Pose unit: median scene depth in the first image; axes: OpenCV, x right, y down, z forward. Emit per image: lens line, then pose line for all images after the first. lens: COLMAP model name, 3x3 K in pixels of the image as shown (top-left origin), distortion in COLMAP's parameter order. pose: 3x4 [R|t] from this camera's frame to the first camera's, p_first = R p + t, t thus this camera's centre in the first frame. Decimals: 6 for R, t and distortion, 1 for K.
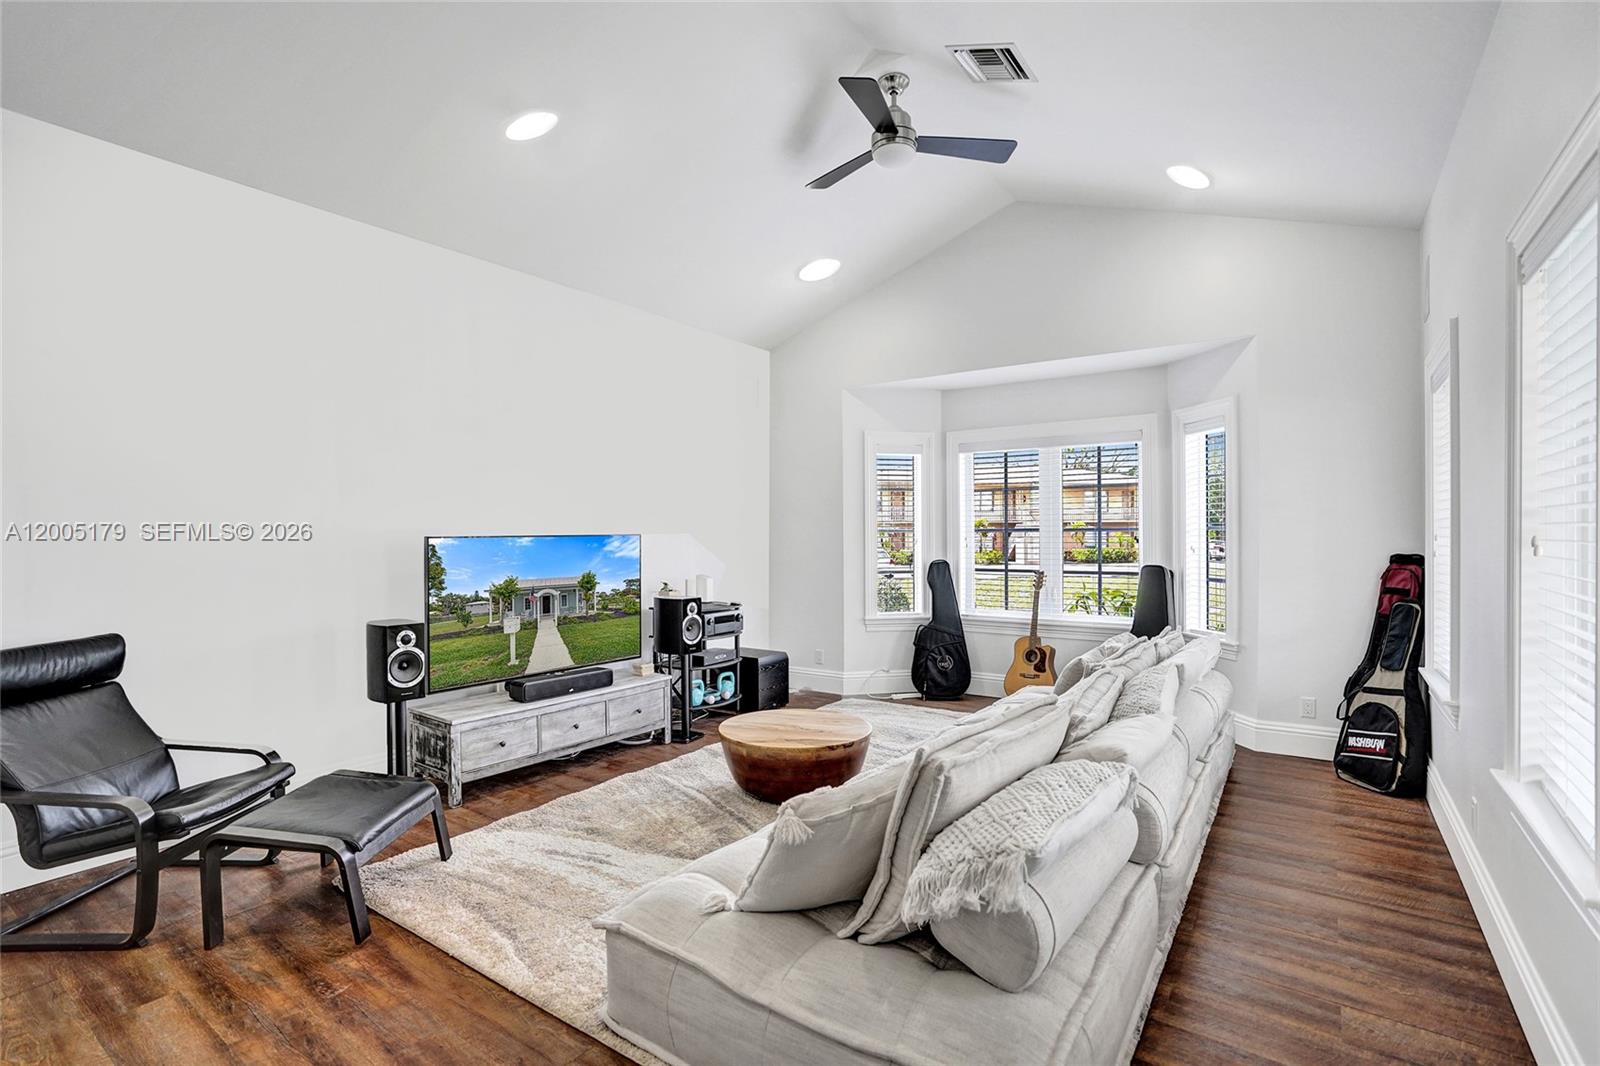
lens RADIAL K [[758.0, 0, 804.7], [0, 758.0, 538.4], [0, 0, 1]] dist [-0.054189, 0.023358]
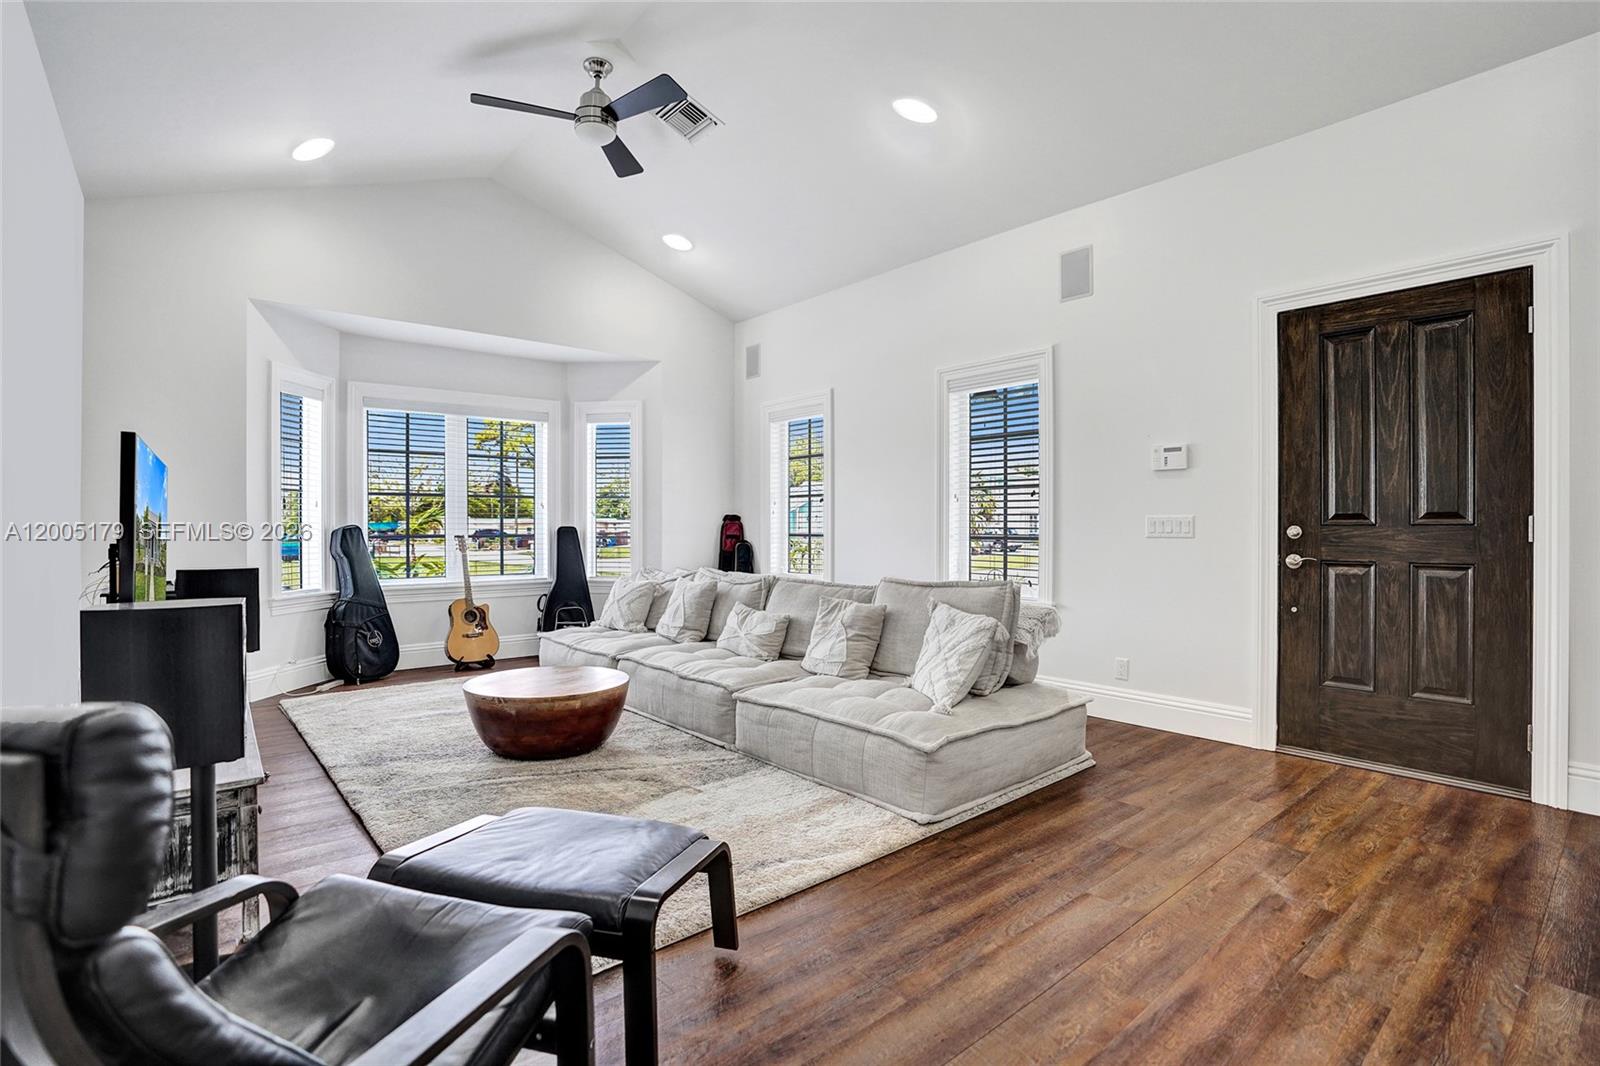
lens RADIAL K [[758.0, 0, 793.1], [0, 758.0, 533.6], [0, 0, 1]] dist [-0.054189, 0.023358]
pose [[0.255386, -0.005113, 0.966826, -0.886981], [0.004212, 0.999982, 0.004175, 0.062002], [-0.966830, 0.003006, 0.255403, 0.474928]]
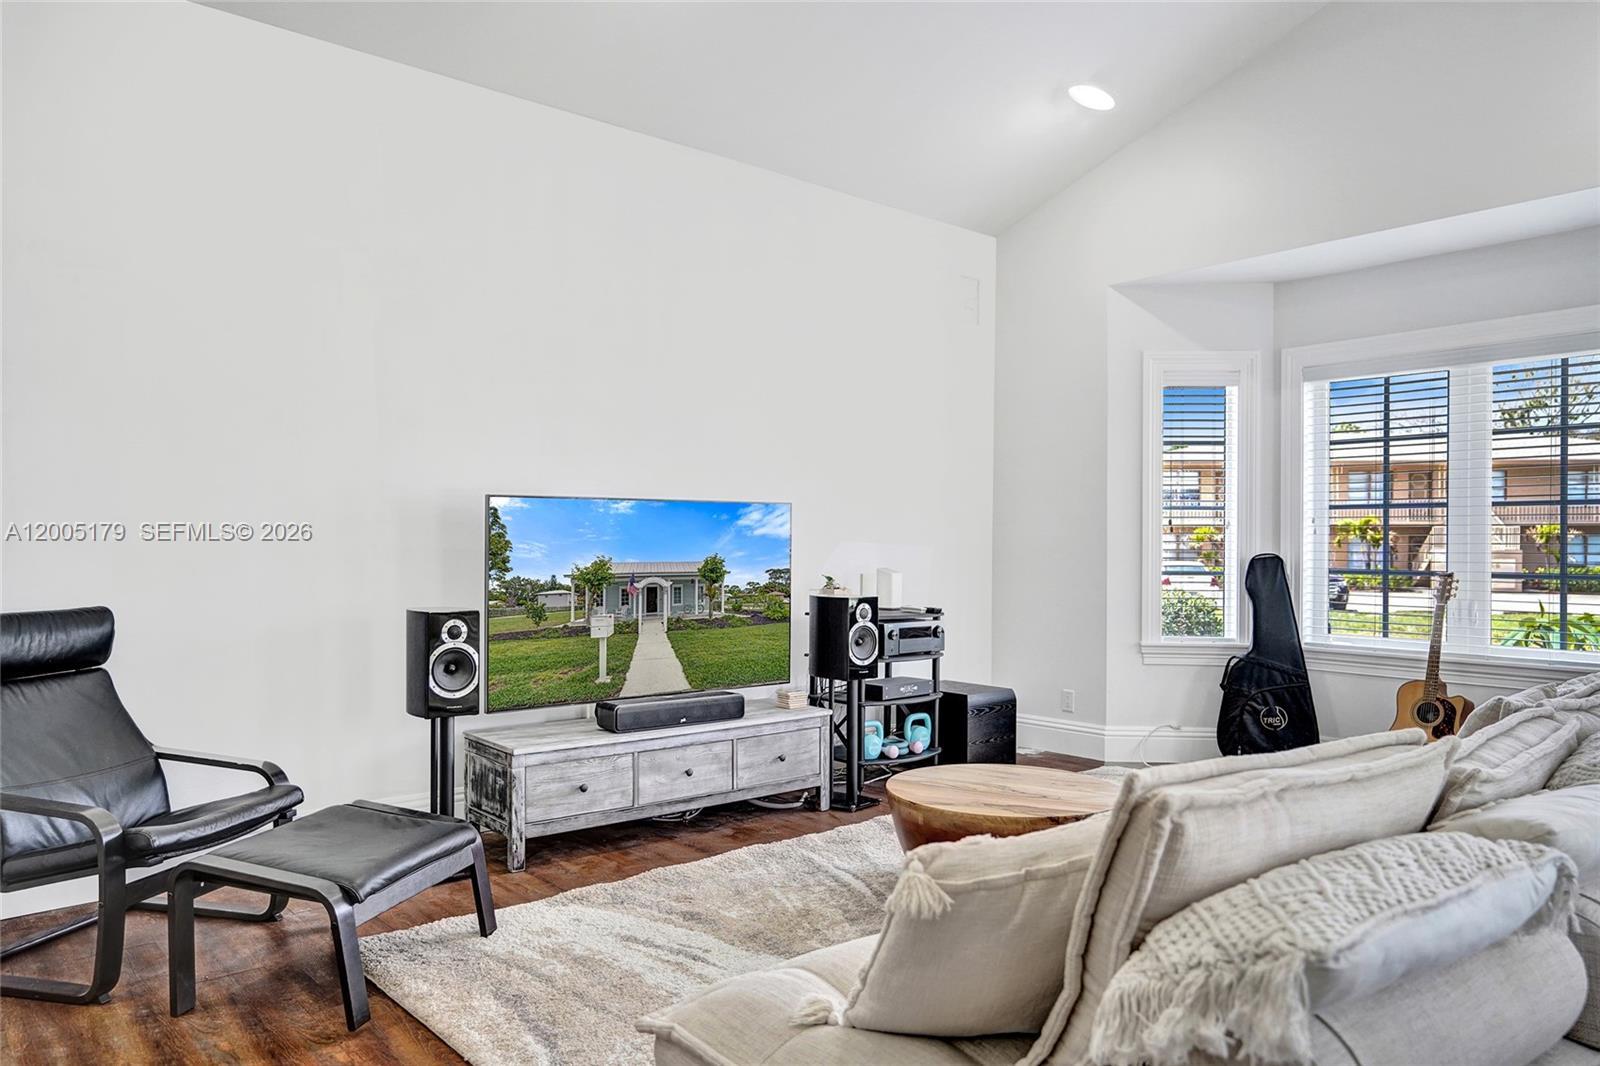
lens RADIAL K [[1101.2, 0, 796.1], [0, 1101.2, 547.1], [0, 0, 1]] dist [-0.019983, 0.032973]
pose [[0.966992, 0.005490, -0.254747, 0.057286], [-0.007100, 0.999960, -0.005399, 0.051668], [0.254707, 0.007029, 0.966993, 0.044558]]
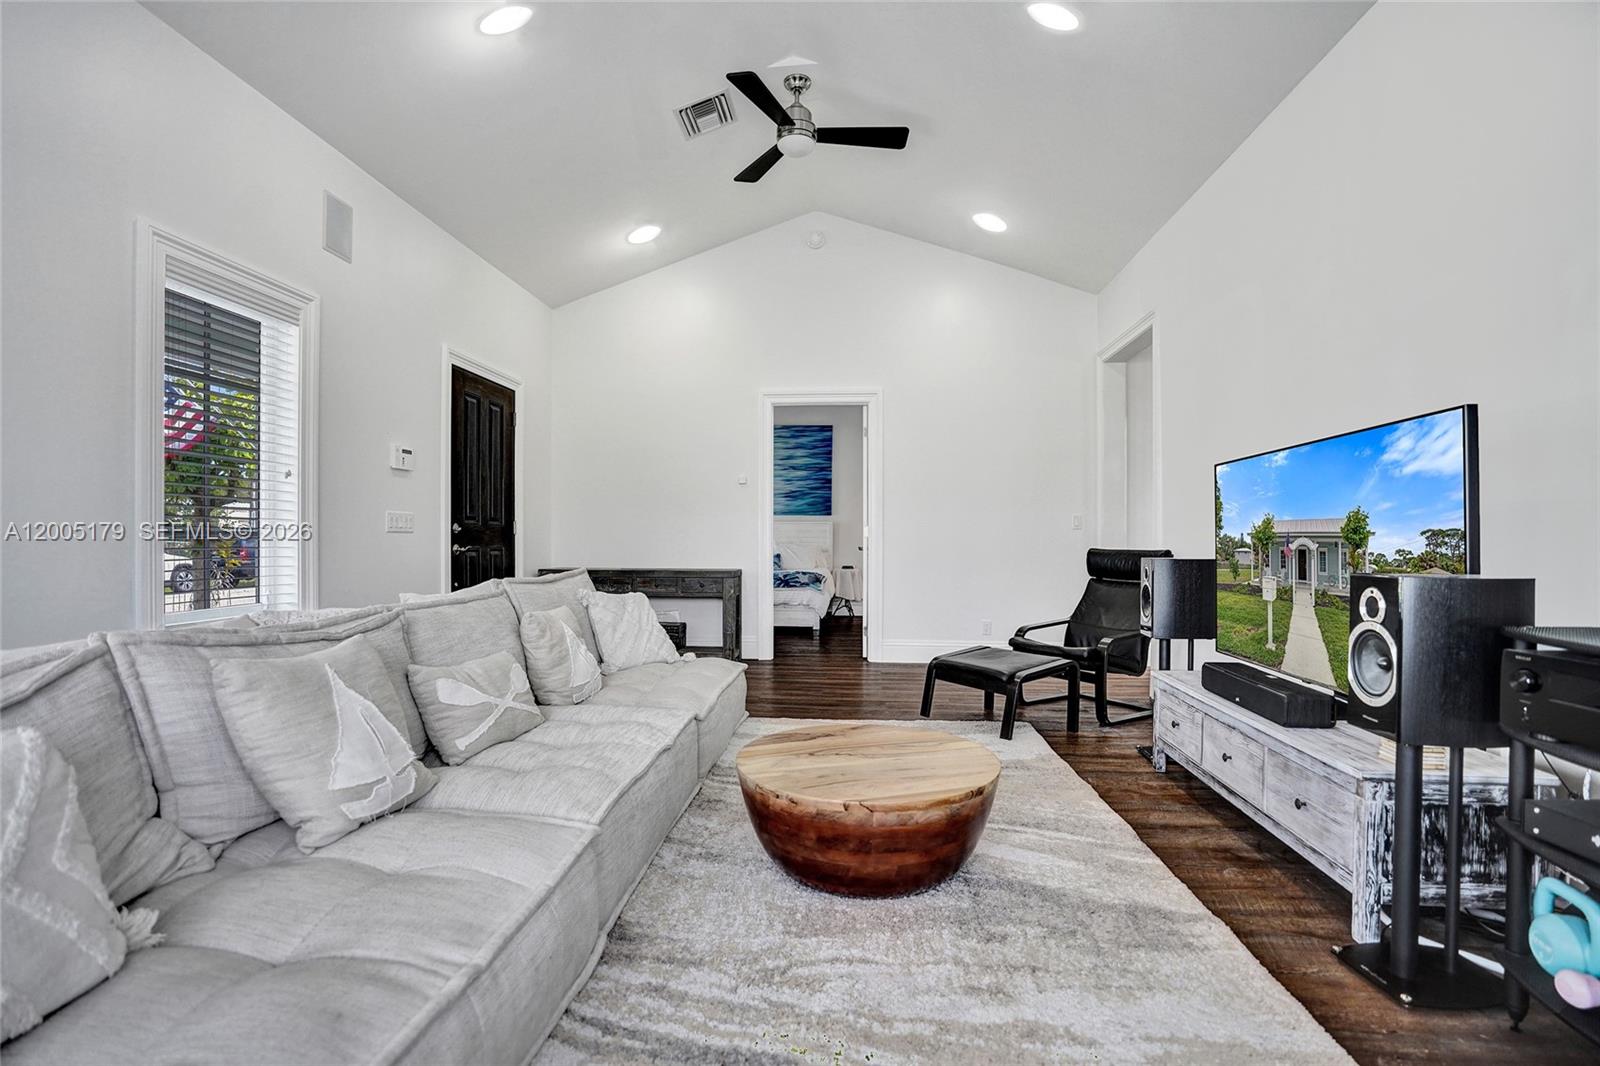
lens RADIAL K [[758.0, 0, 797.7], [0, 758.0, 543.6], [0, 0, 1]] dist [-0.054189, 0.023358]
pose [[-0.869756, 0.012256, -0.493329, 0.336177], [0.002449, 0.999786, 0.020519, 0.069413], [0.493475, 0.016639, -0.869601, 1.538507]]
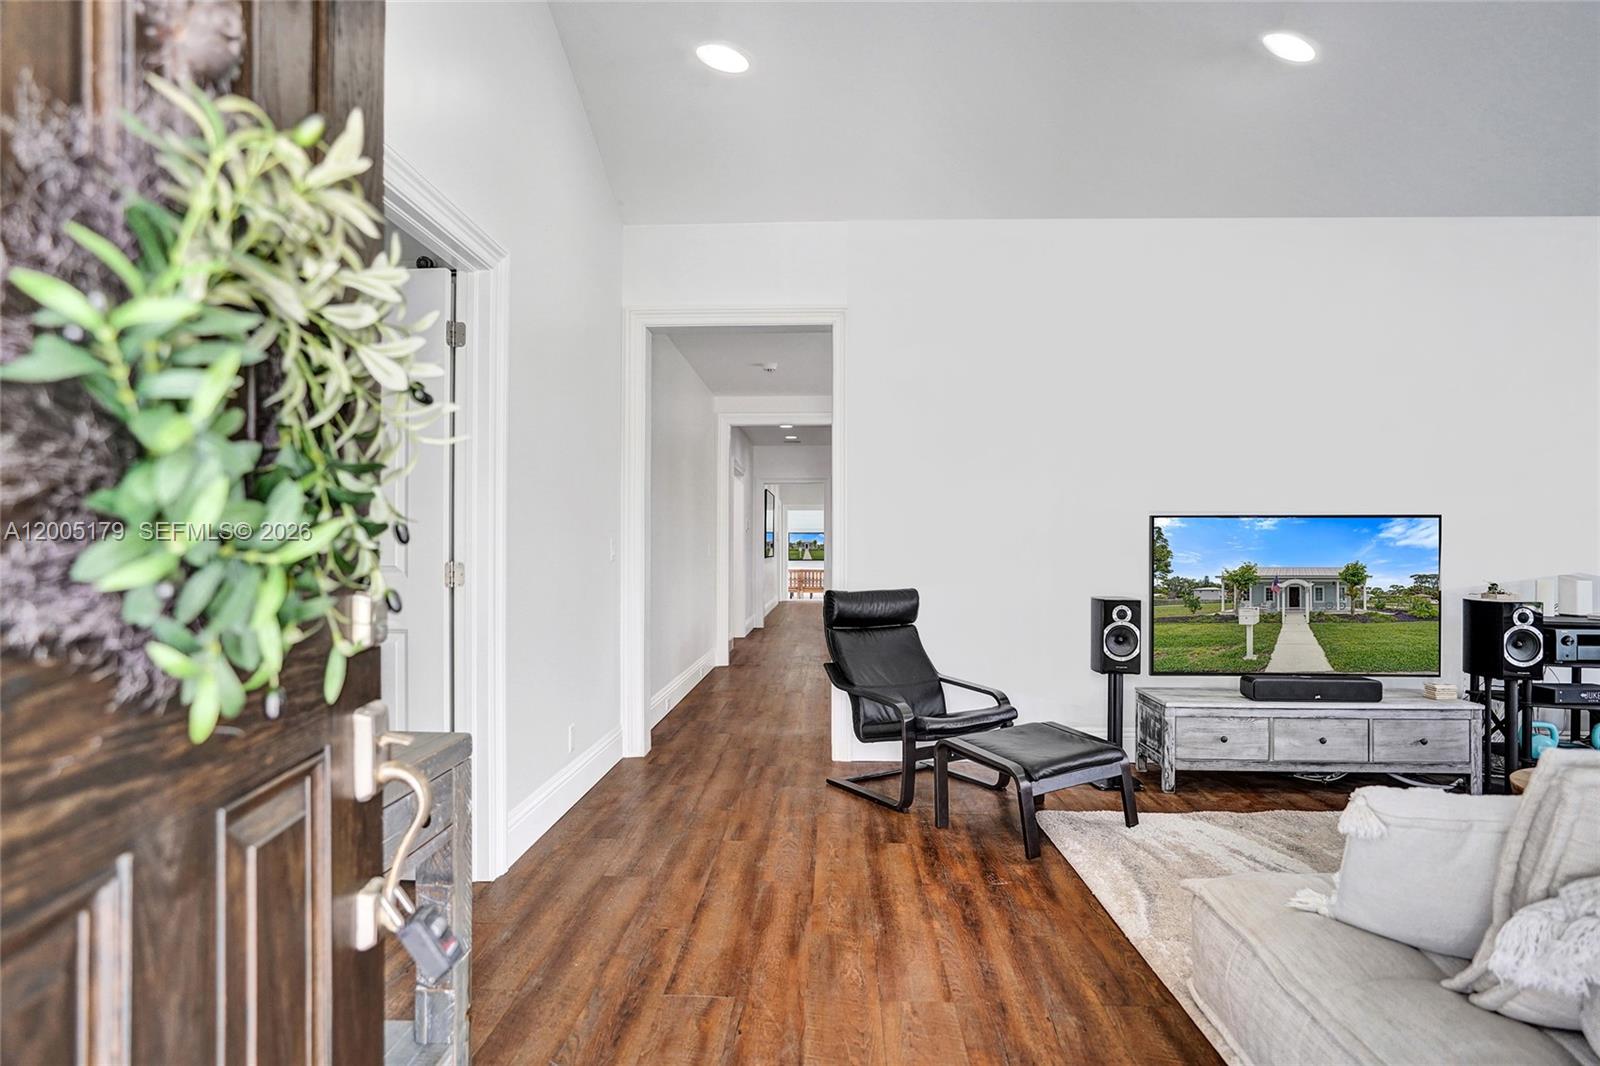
lens RADIAL K [[873.9, 0, 788.7], [0, 873.9, 532.0], [0, 0, 1]] dist [-0.036444, 0.001977]
pose [[0.526880, -0.010324, -0.849877, 0.230989], [-0.010882, 0.999762, -0.018891, 0.044947], [0.849870, 0.019202, 0.526643, -0.026025]]
